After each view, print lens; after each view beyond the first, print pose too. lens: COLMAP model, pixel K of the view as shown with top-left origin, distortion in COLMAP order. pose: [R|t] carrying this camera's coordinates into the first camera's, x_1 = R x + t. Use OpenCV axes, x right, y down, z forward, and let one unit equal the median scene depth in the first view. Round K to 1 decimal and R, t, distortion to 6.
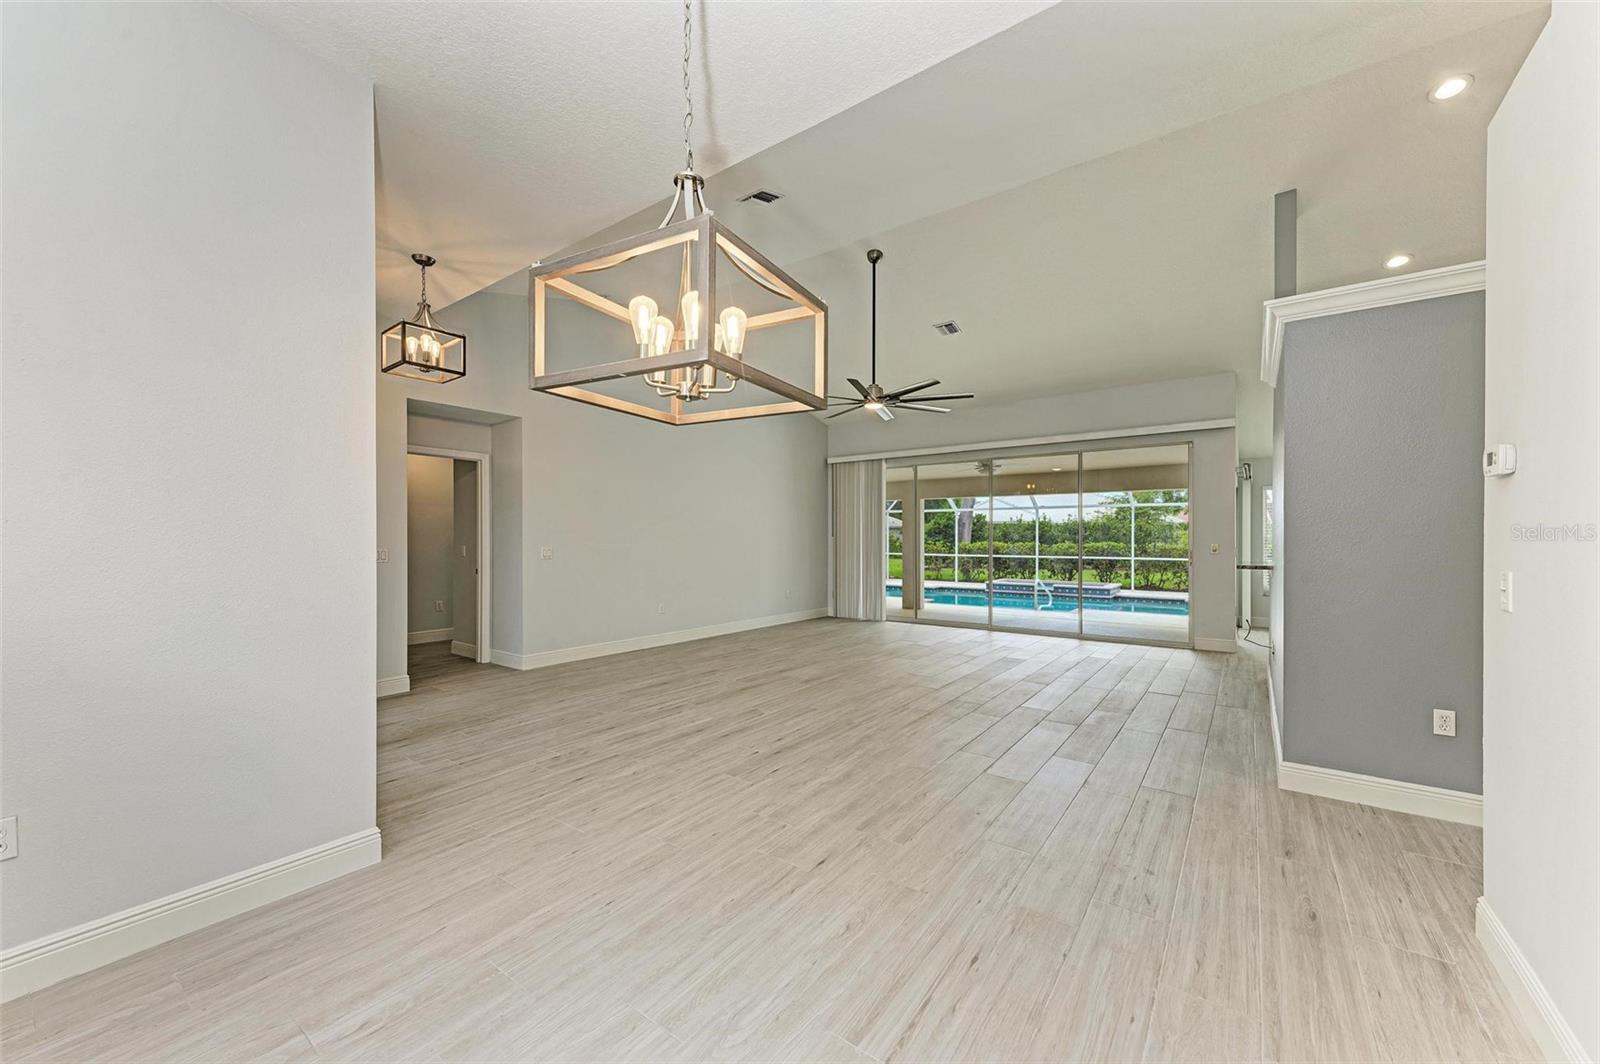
lens RADIAL K [[618.3, 0, 800.2], [0, 618.3, 543.0], [0, 0, 1]] dist [0.010591, -0.002899]
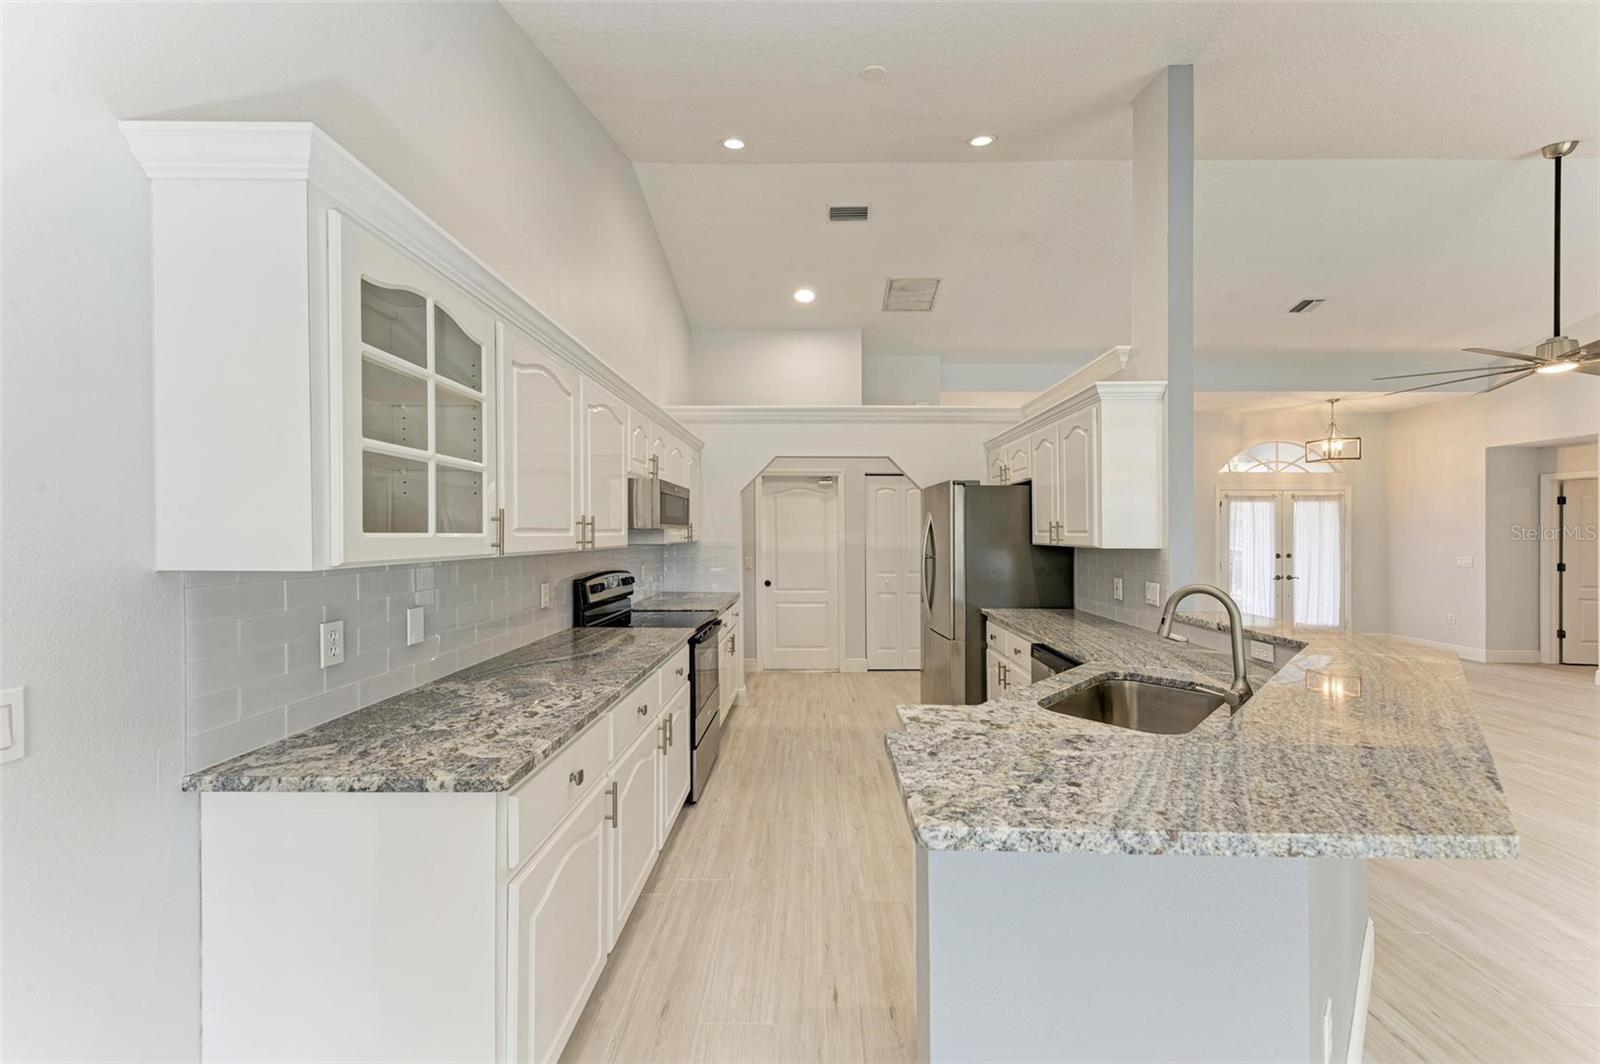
lens RADIAL K [[582.8, 0, 811.4], [0, 582.8, 528.9], [0, 0, 1]] dist [0.014649, -0.004295]
pose [[-0.812027, -0.009446, -0.583544, 1.905317], [-0.012232, 0.999925, 0.000835, -0.053149], [0.583492, 0.007816, -0.812081, 1.689190]]
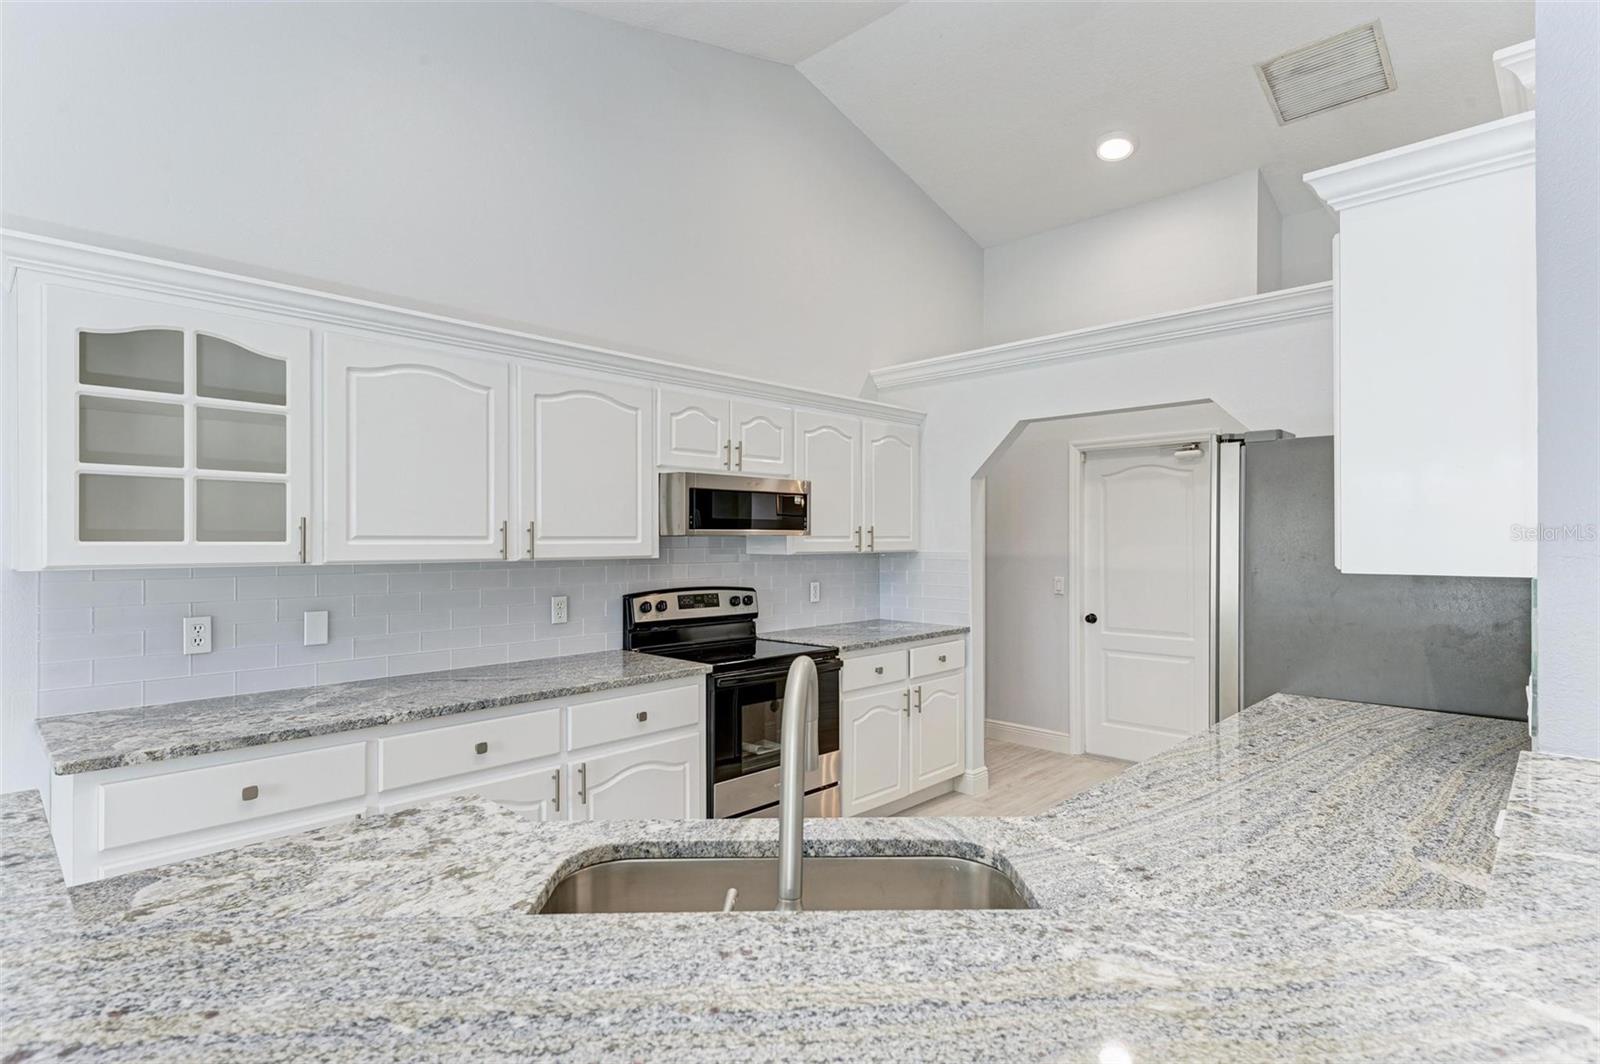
lens RADIAL K [[793.1, 0, 811.2], [0, 793.1, 533.6], [0, 0, 1]] dist [0.016009, -0.000923]
pose [[-0.992653, -0.000754, 0.120997, 1.345292], [-0.000106, 0.999986, 0.005359, -0.056149], [-0.120999, 0.005307, -0.992638, 1.756671]]
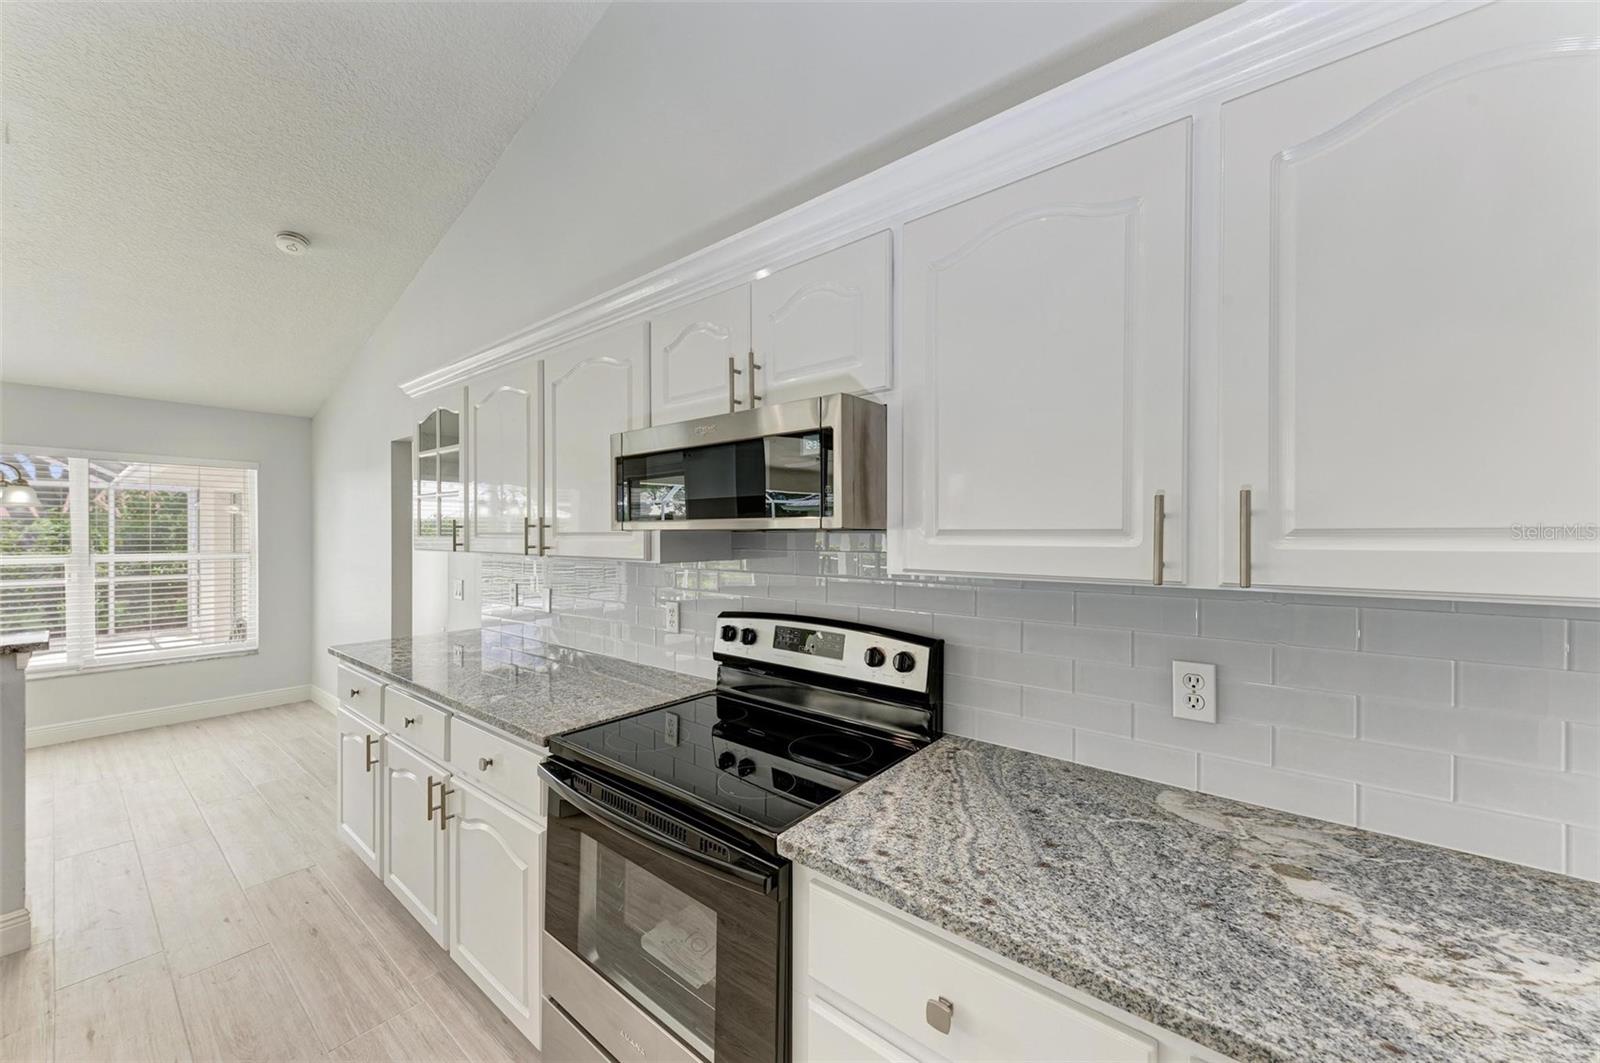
lens RADIAL K [[582.8, 0, 796.5], [0, 582.8, 539.1], [0, 0, 1]] dist [0.014649, -0.004295]
pose [[0.042537, -0.006538, 0.999073, 1.165358], [0.007306, 0.999954, 0.006233, -0.044763], [-0.999068, 0.007034, 0.042583, 0.729054]]
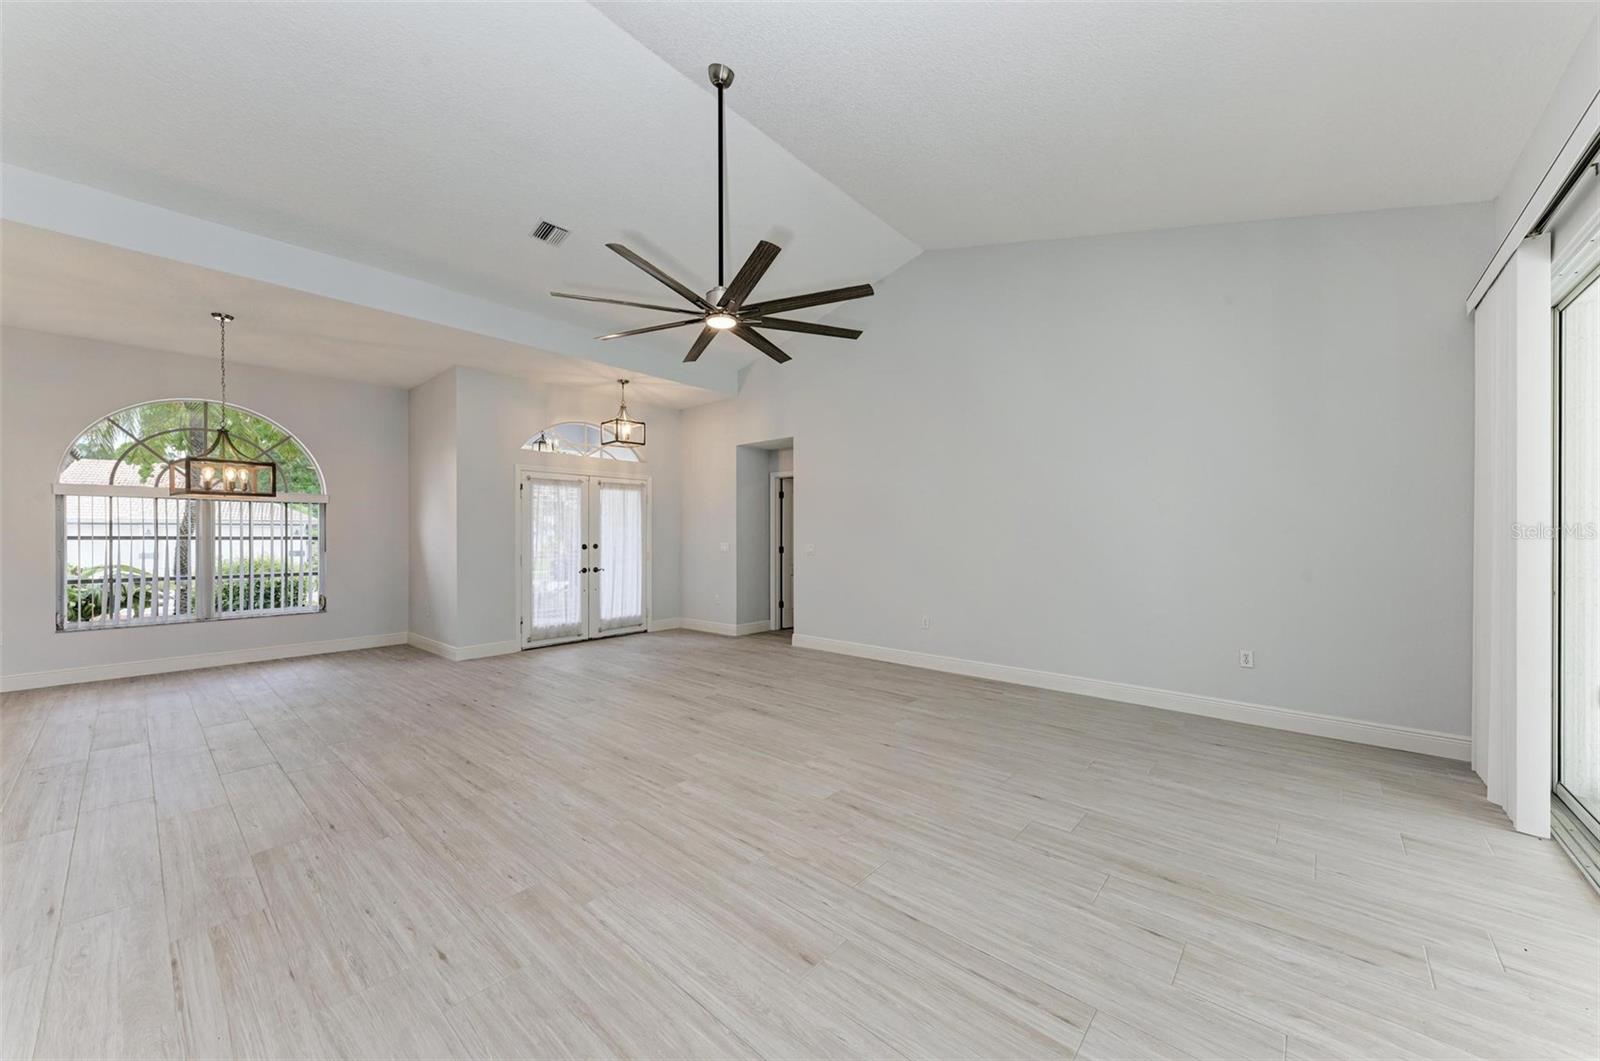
lens RADIAL K [[582.8, 0, 793.9], [0, 582.8, 529.1], [0, 0, 1]] dist [0.014649, -0.004295]
pose [[-0.095723, -0.011676, -0.995340, 1.120891], [-0.005016, 0.999924, -0.011248, -0.013887], [0.995395, 0.003916, -0.095774, 1.823082]]
